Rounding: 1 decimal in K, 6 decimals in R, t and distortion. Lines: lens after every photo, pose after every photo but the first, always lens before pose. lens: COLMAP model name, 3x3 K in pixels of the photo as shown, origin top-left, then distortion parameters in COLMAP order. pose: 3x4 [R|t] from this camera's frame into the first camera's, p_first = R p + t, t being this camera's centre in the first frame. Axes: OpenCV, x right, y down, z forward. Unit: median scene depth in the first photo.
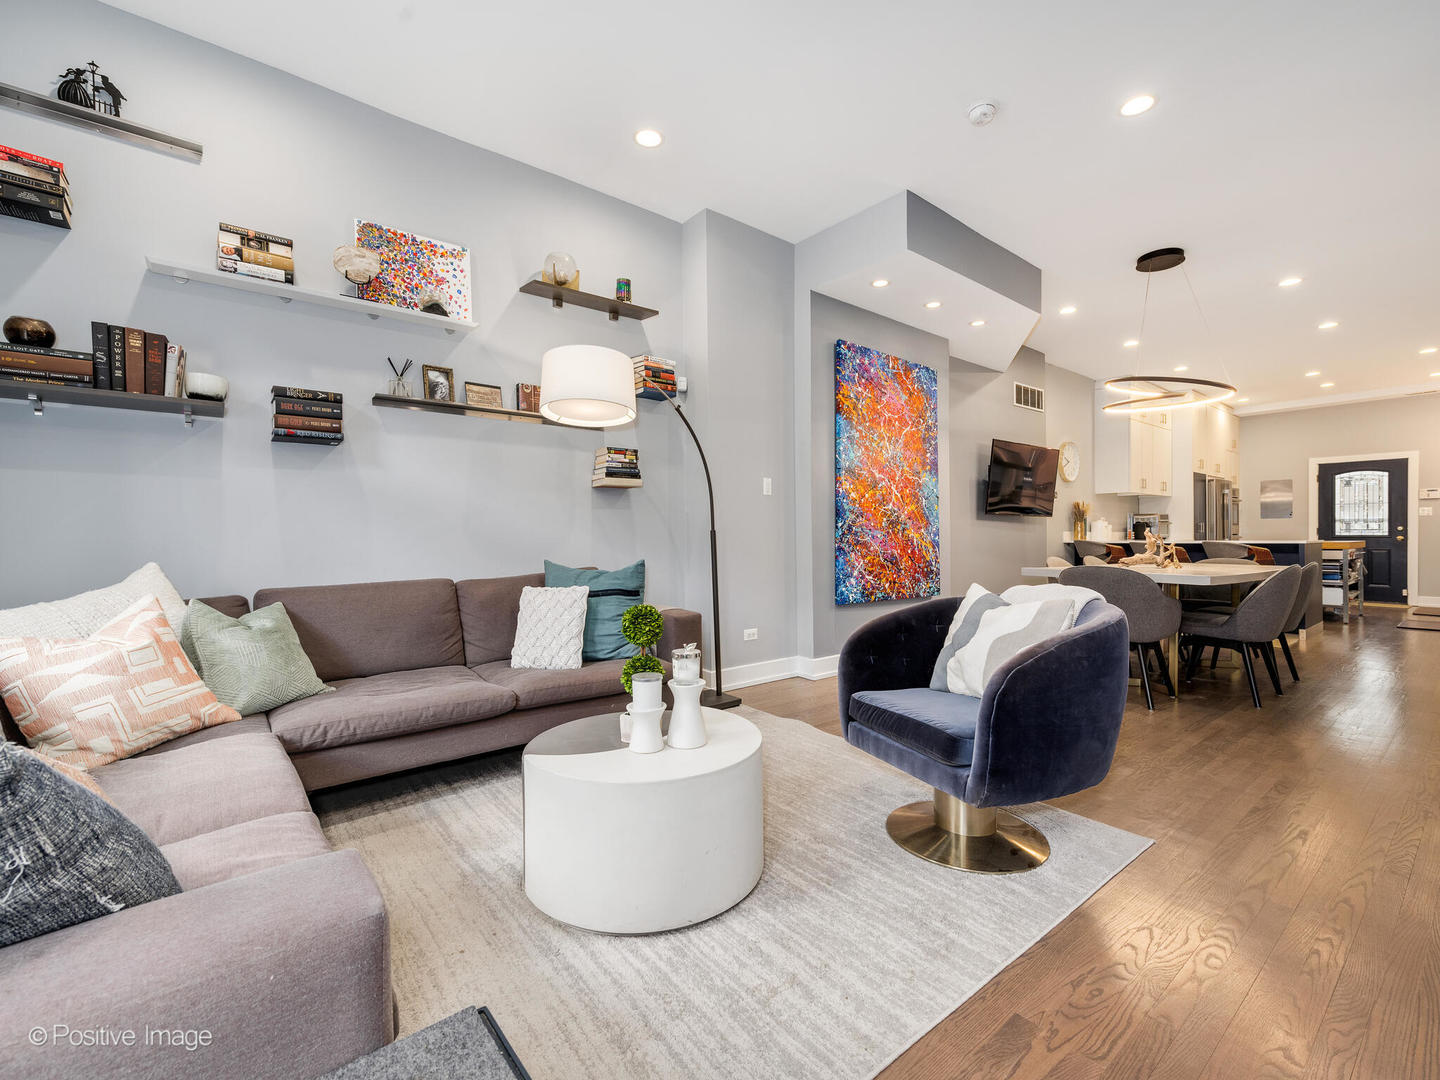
lens RADIAL K [[624.0, 0, 722.3], [0, 624.0, 542.4], [0, 0, 1]] dist [0.004484, -0.000255]
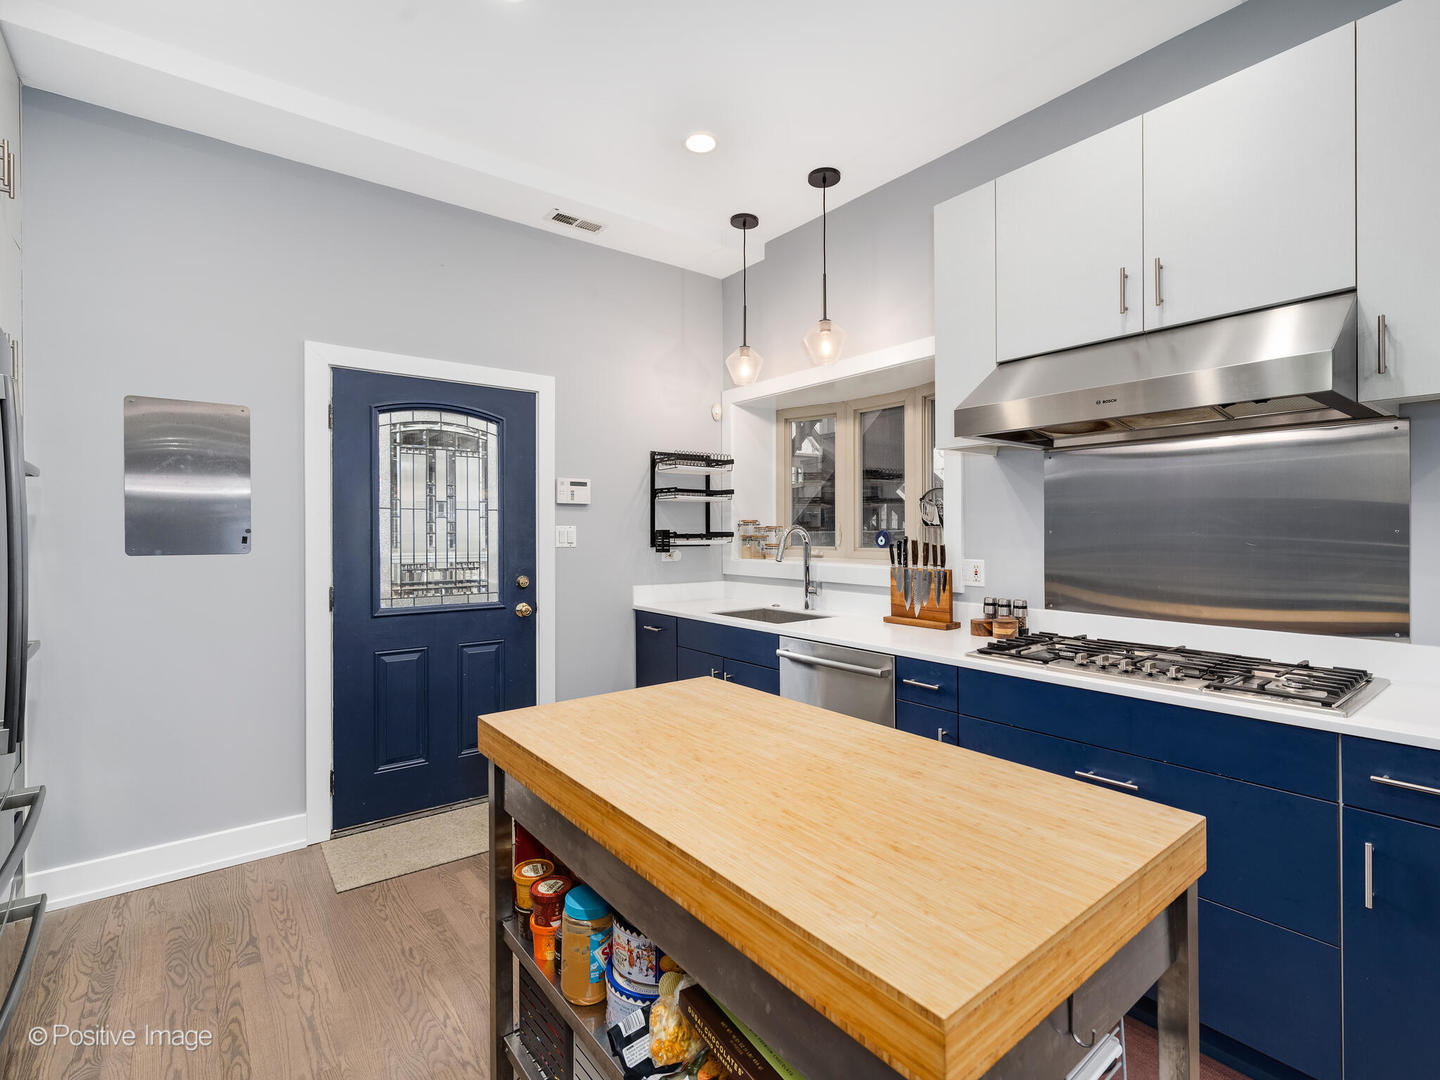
lens RADIAL K [[657.4, 0, 718.7], [0, 657.4, 530.5], [0, 0, 1]] dist [-0.002875, -0.000936]
pose [[0.010231, 0.004034, 0.999940, 0.711571], [0.014007, 0.999893, -0.004177, -0.049937], [-0.999850, 0.014048, 0.010173, 0.895398]]
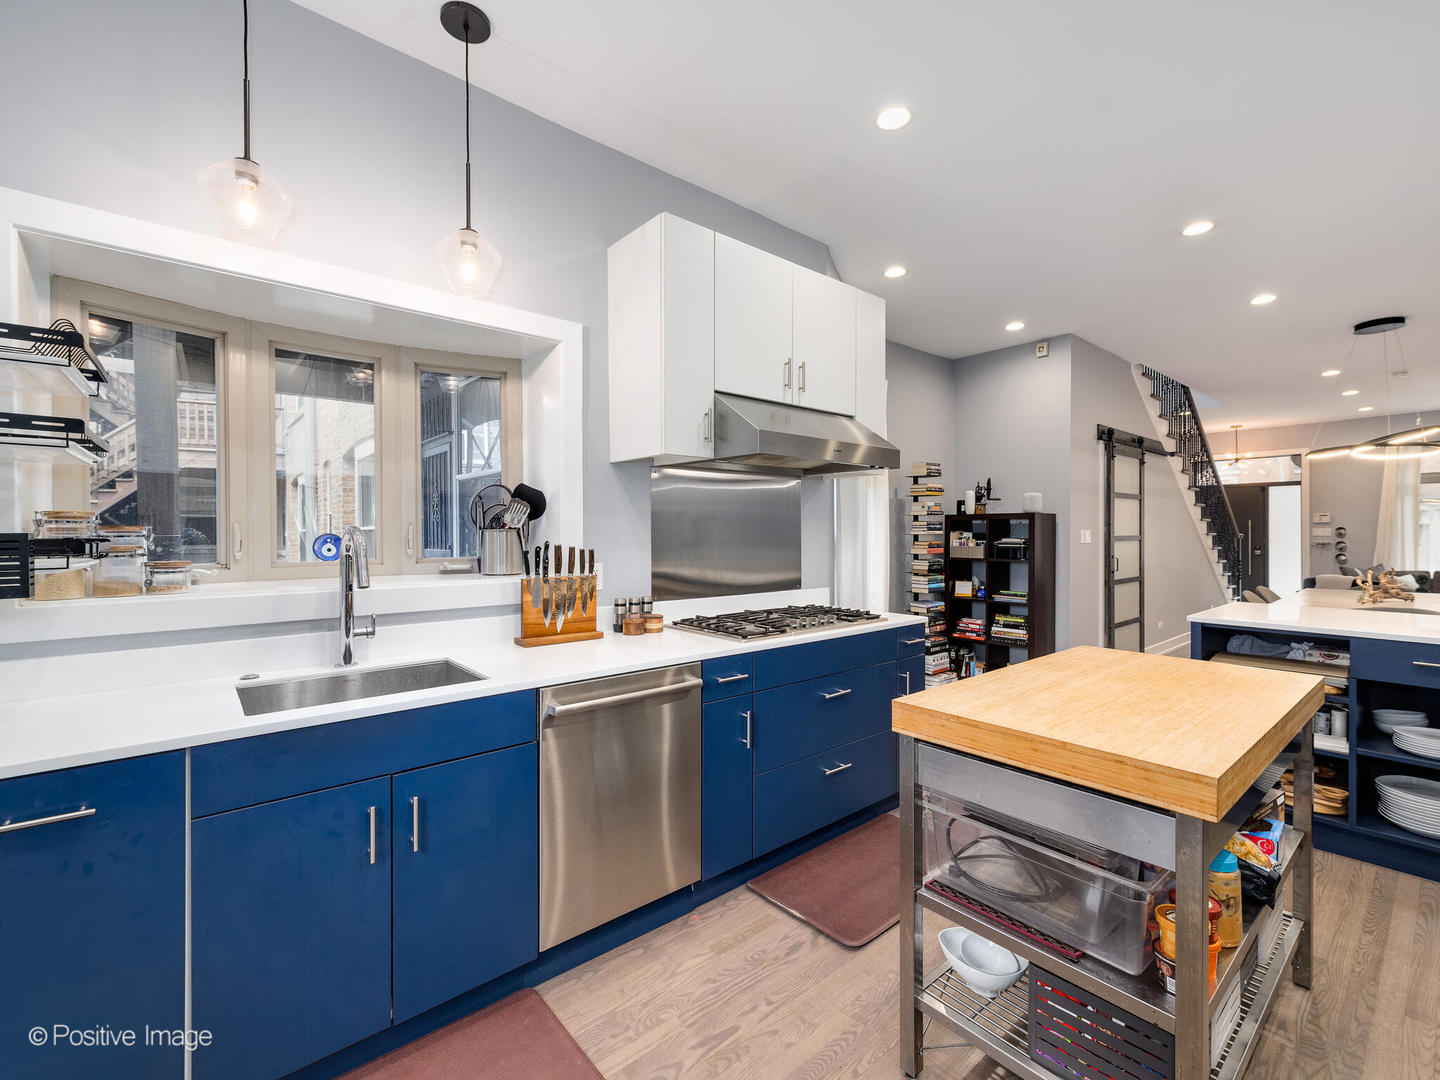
lens RADIAL K [[624.0, 0, 717.3], [0, 624.0, 539.3], [0, 0, 1]] dist [0.004484, -0.000255]
pose [[-0.999723, 0.007092, -0.022447, 0.982336], [0.006623, 0.999760, 0.020891, -0.053101], [0.022590, 0.020737, -0.999530, 1.079107]]
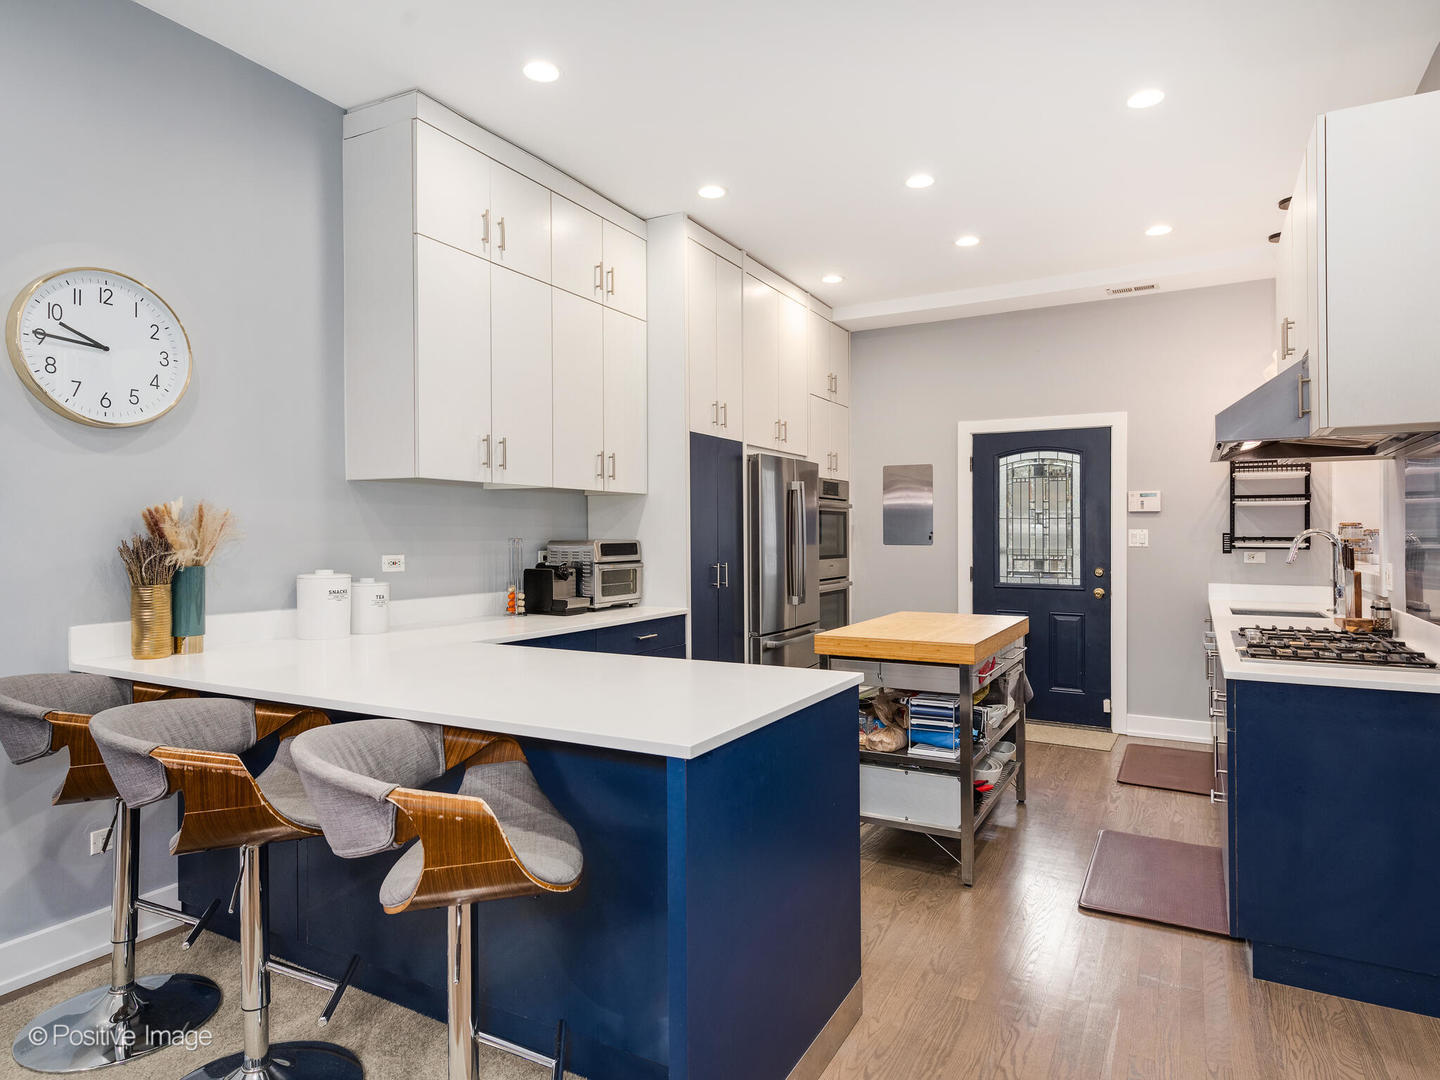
lens RADIAL K [[862.6, 0, 719.3], [0, 862.6, 534.1], [0, 0, 1]] dist [0.006171, 0.000160]
pose [[0.924327, 0.005929, 0.381555, 0.569425], [-0.001567, 0.999930, -0.011742, -0.043970], [-0.381598, 0.010255, 0.924272, 0.508148]]
